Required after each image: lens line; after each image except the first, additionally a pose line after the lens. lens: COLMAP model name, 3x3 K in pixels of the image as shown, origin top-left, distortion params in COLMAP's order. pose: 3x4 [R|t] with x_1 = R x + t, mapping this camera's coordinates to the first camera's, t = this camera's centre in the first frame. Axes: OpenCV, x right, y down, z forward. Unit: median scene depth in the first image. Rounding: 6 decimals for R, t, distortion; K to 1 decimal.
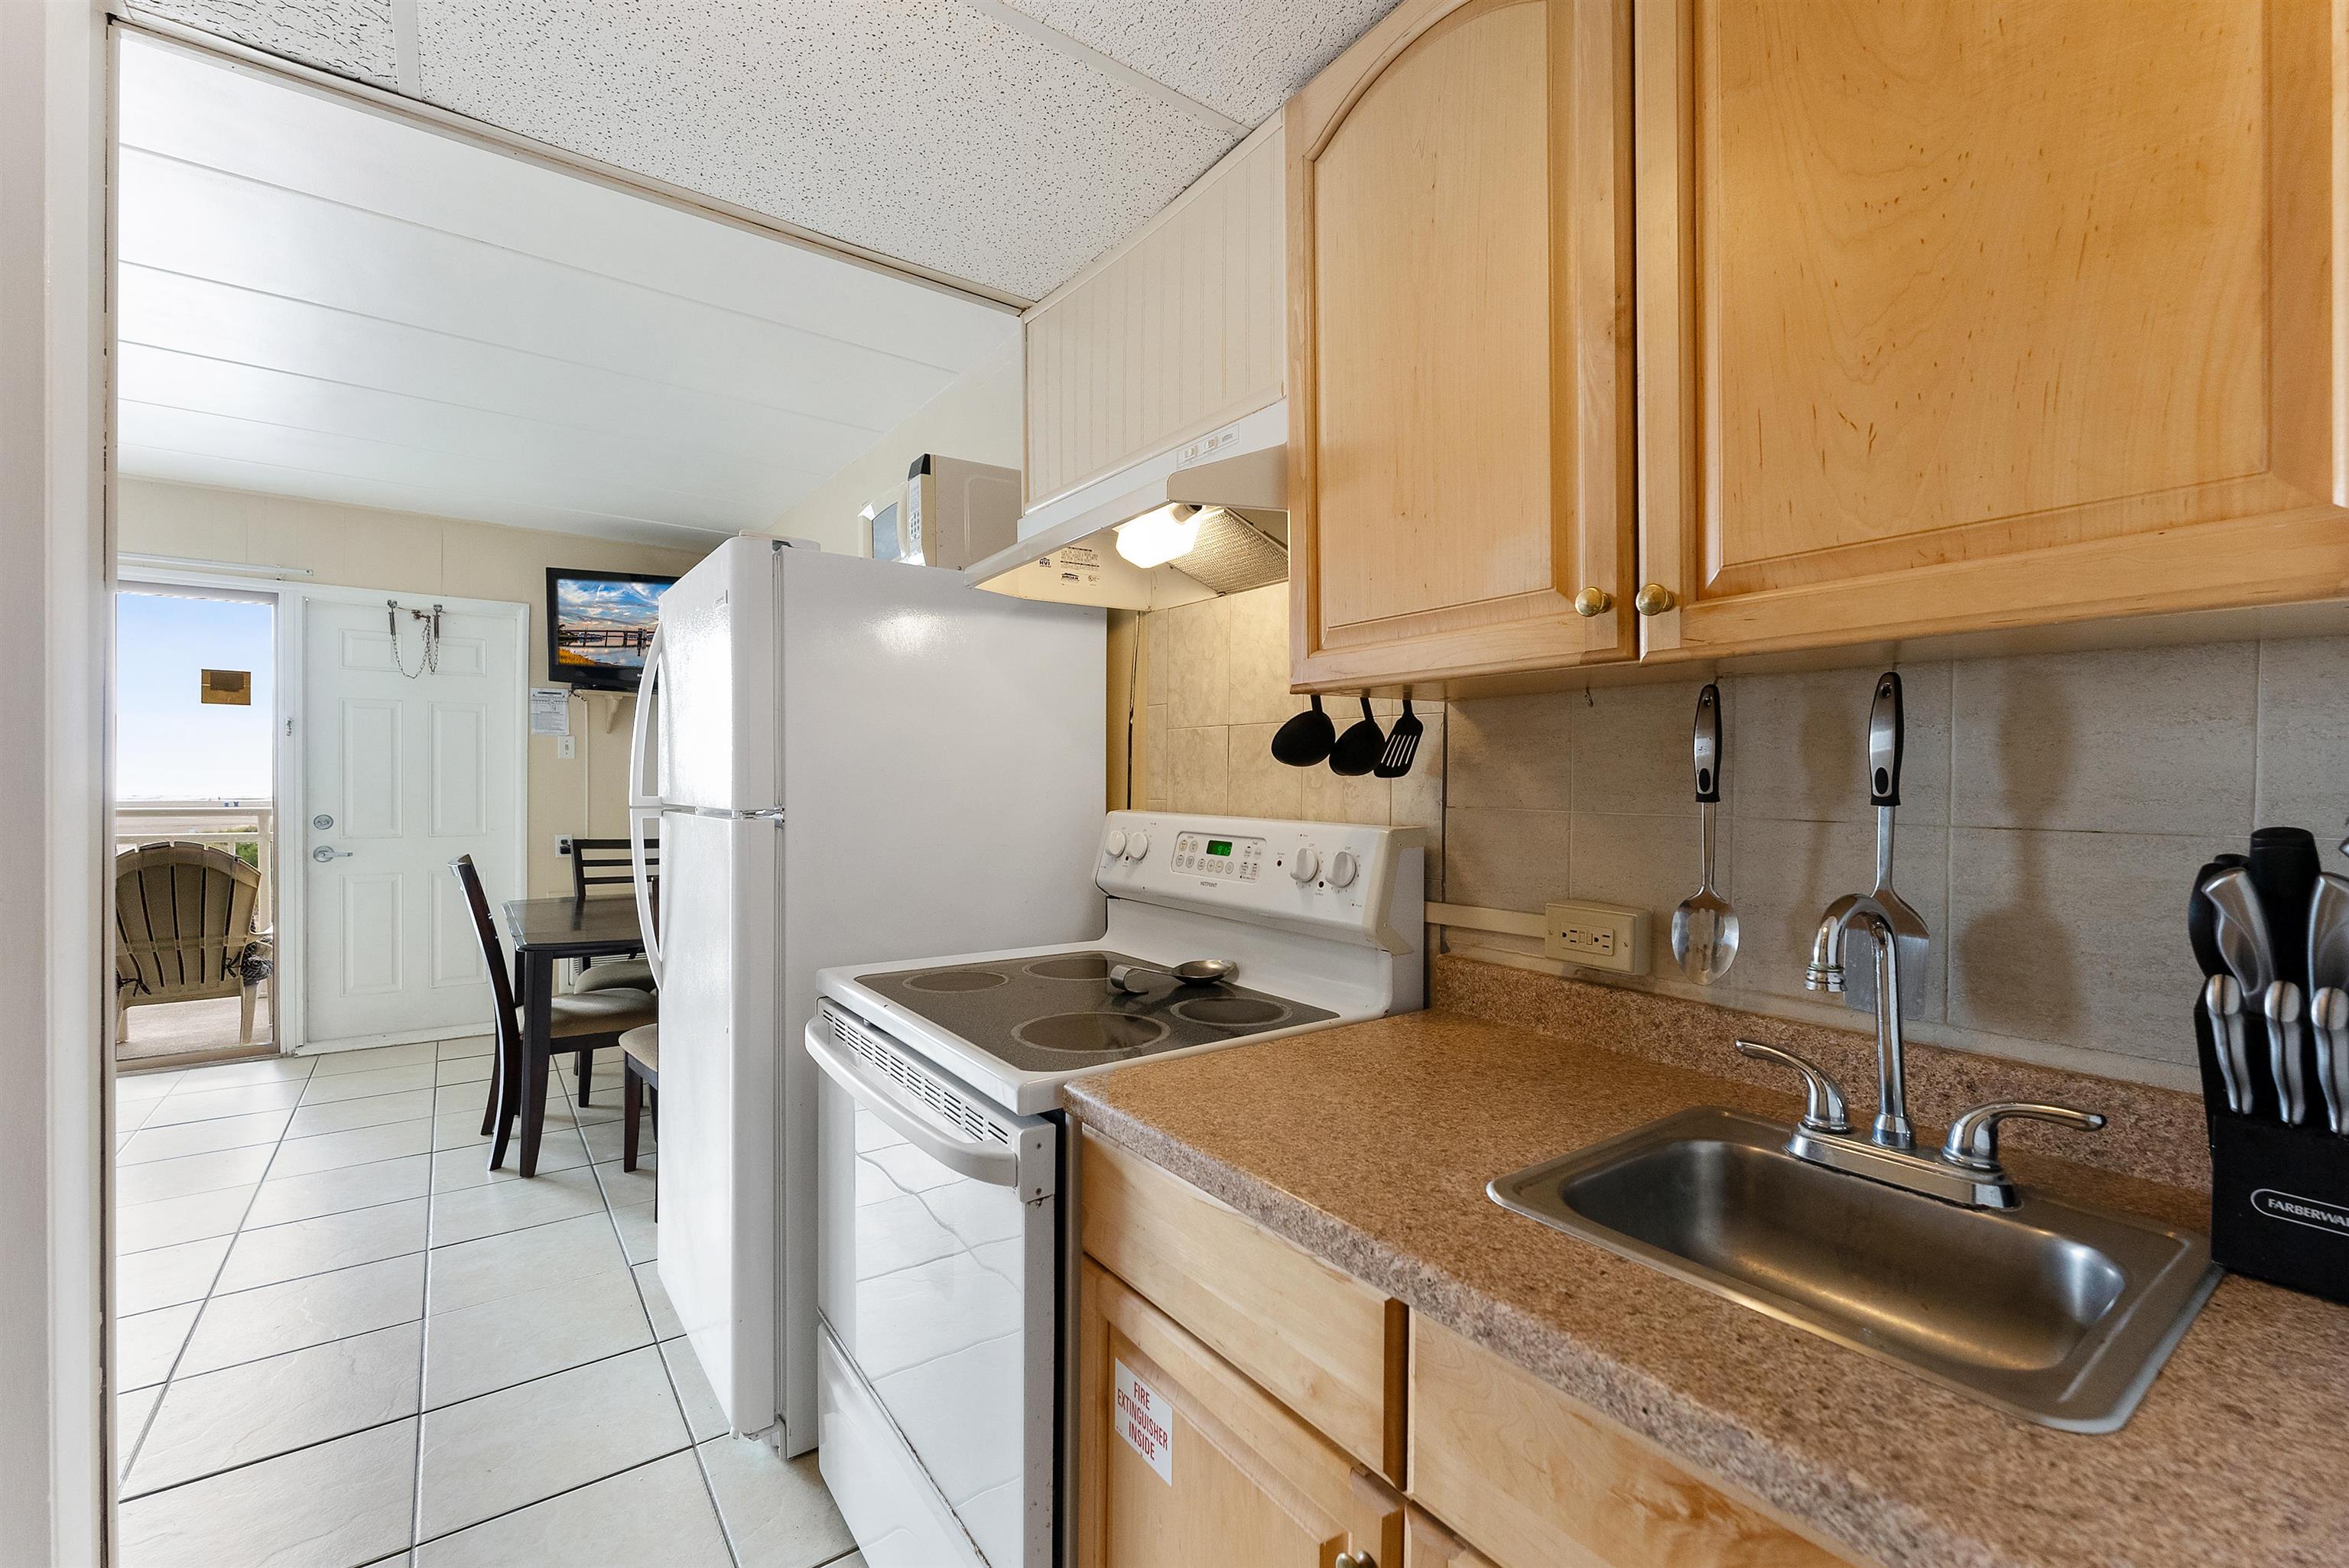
lens RADIAL K [[963.3, 0, 1174.0], [0, 963.3, 792.0], [0, 0, 1]] dist [0.000433, -0.000484]
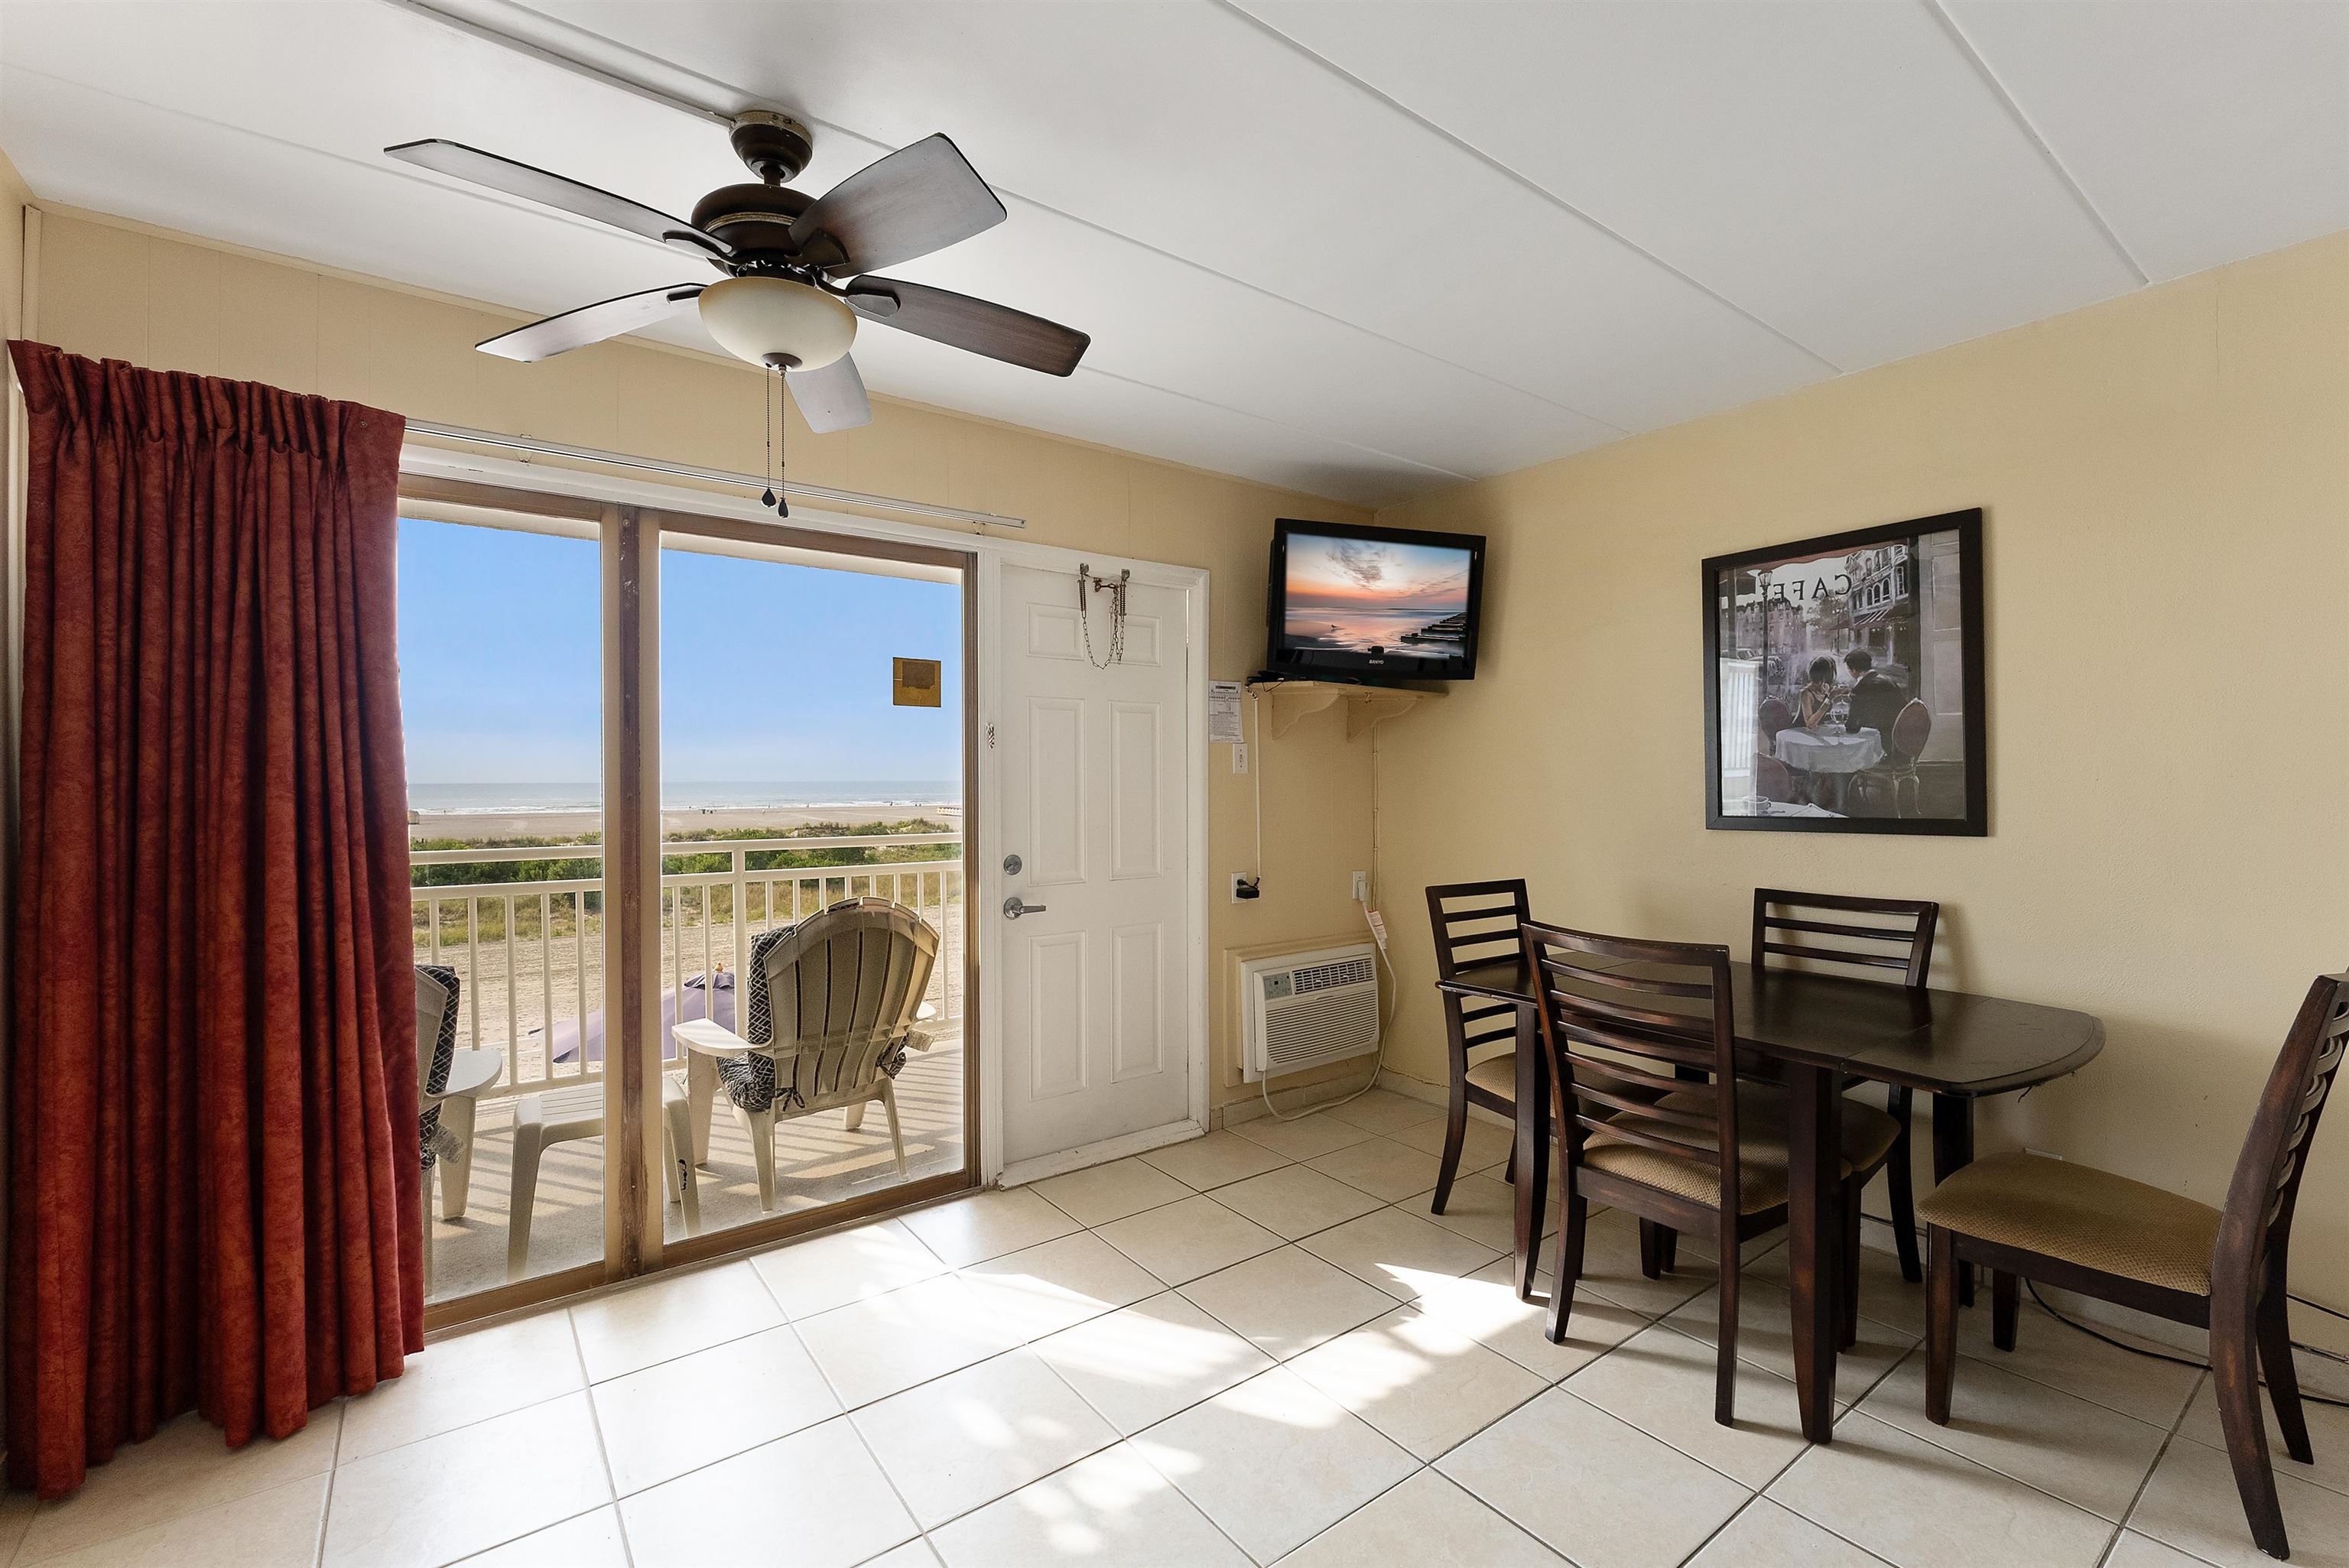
lens RADIAL K [[963.3, 0, 1156.3], [0, 963.3, 786.5], [0, 0, 1]] dist [0.000433, -0.000484]
pose [[0.999887, -0.015010, -0.000045, -1.775974], [0.015009, 0.999834, -0.010323, -0.043927], [0.000200, 0.010321, 0.999947, 0.601069]]
